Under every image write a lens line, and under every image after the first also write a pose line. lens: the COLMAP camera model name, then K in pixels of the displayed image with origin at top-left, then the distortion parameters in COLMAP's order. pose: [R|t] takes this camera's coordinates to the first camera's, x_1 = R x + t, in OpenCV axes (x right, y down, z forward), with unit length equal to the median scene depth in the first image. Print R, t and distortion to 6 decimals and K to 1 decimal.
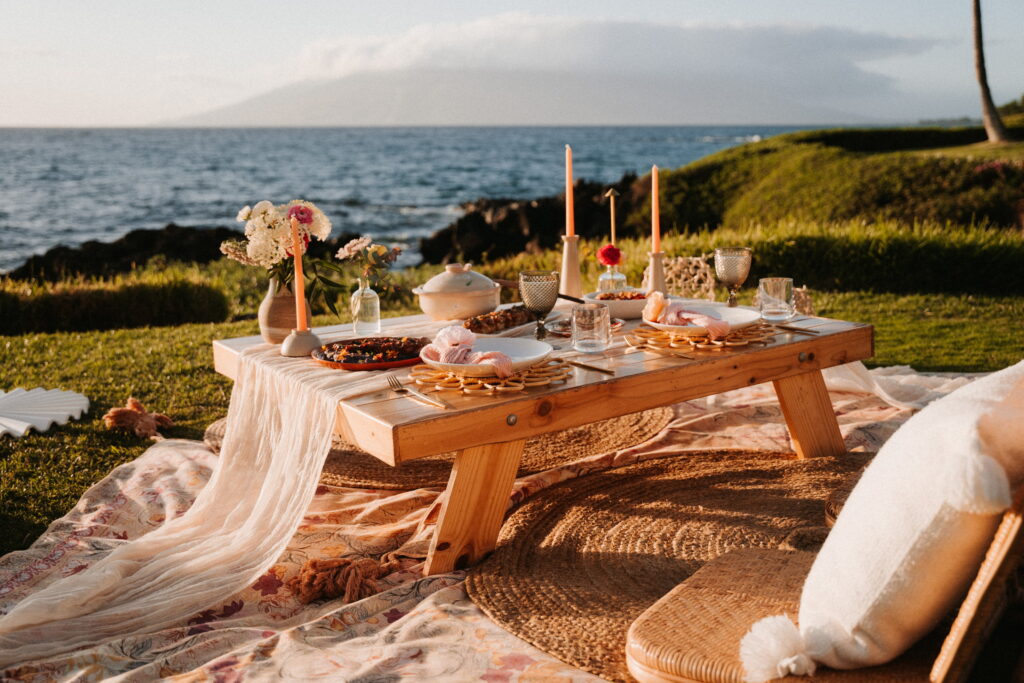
lens RADIAL K [[1074.4, 0, 512.0], [0, 1074.4, 341.5], [0, 0, 1]] dist [-0.008952, 0.011607]
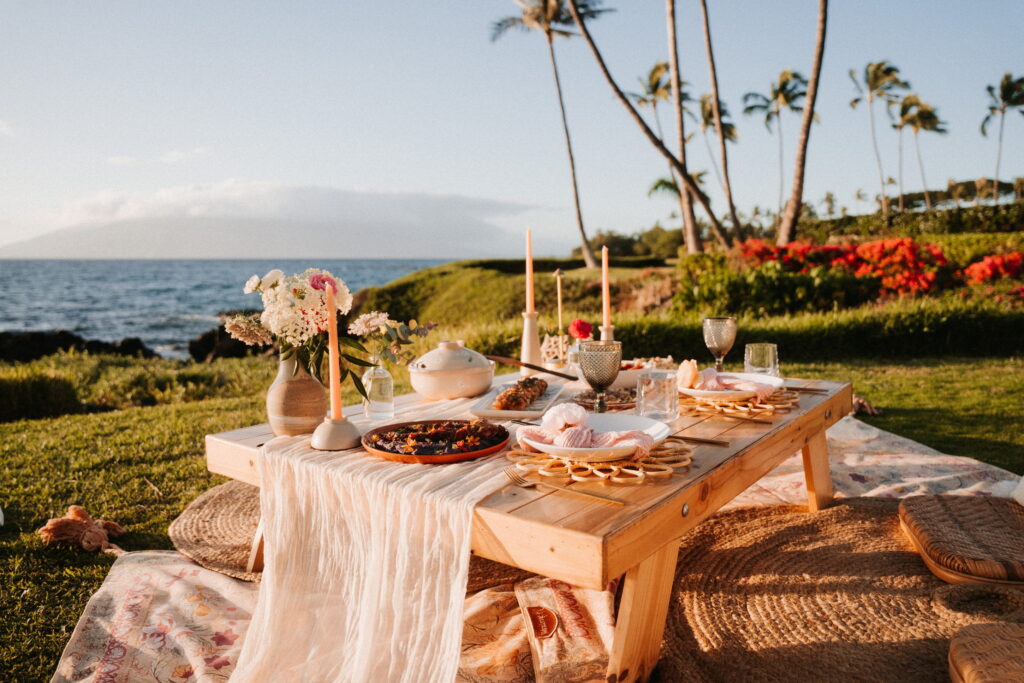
lens RADIAL K [[759.5, 0, 512.0], [0, 759.5, 341.5], [0, 0, 1]] dist [-0.150165, 0.115996]
pose [[0.942142, -0.024663, 0.334306, -0.217679], [0.054355, 0.995332, -0.079753, -0.013103], [-0.330778, 0.093310, 0.939084, 0.324562]]
